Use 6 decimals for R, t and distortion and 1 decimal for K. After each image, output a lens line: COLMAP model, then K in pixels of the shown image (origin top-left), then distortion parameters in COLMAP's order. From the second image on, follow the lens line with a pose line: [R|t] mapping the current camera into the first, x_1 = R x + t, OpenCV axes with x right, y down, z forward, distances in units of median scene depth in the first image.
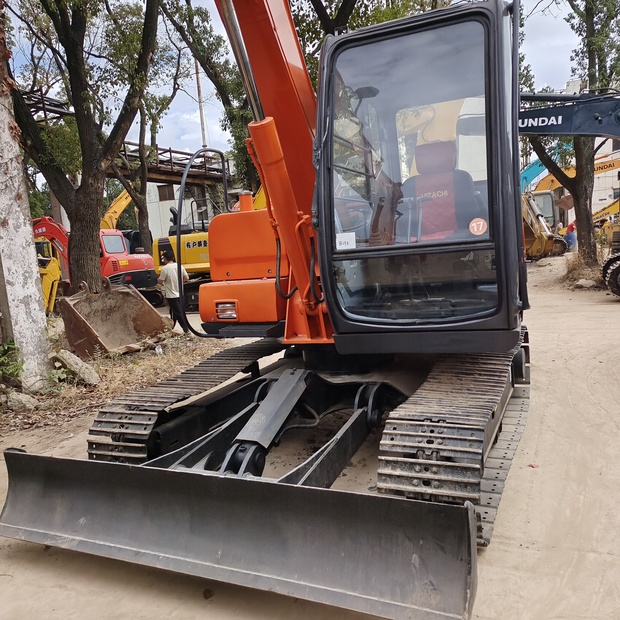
lens RADIAL K [[557.0, 0, 313.5], [0, 557.0, 312.4], [0, 0, 1]] dist [0.029655, 0.012601]
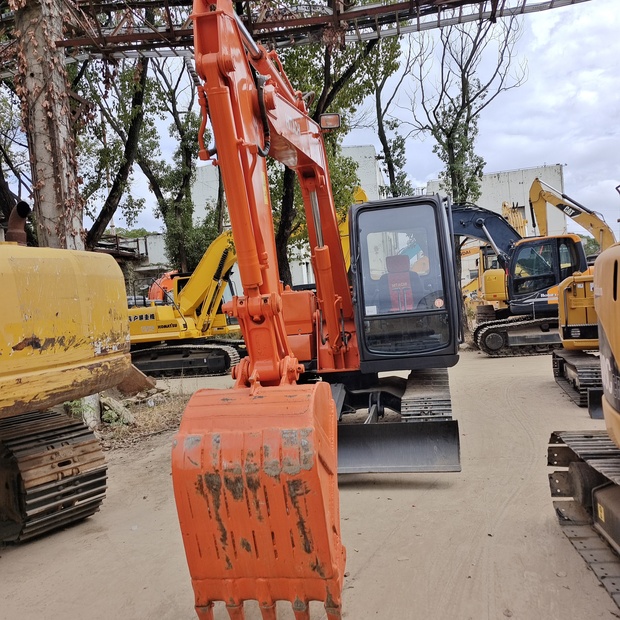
lens RADIAL K [[557.0, 0, 313.5], [0, 557.0, 312.4], [0, 0, 1]] dist [0.029655, 0.012601]
pose [[0.977350, -0.005729, 0.211549, -0.118084], [0.033731, 0.991071, -0.128997, 0.025914], [-0.208922, 0.133211, 0.968817, -0.177141]]
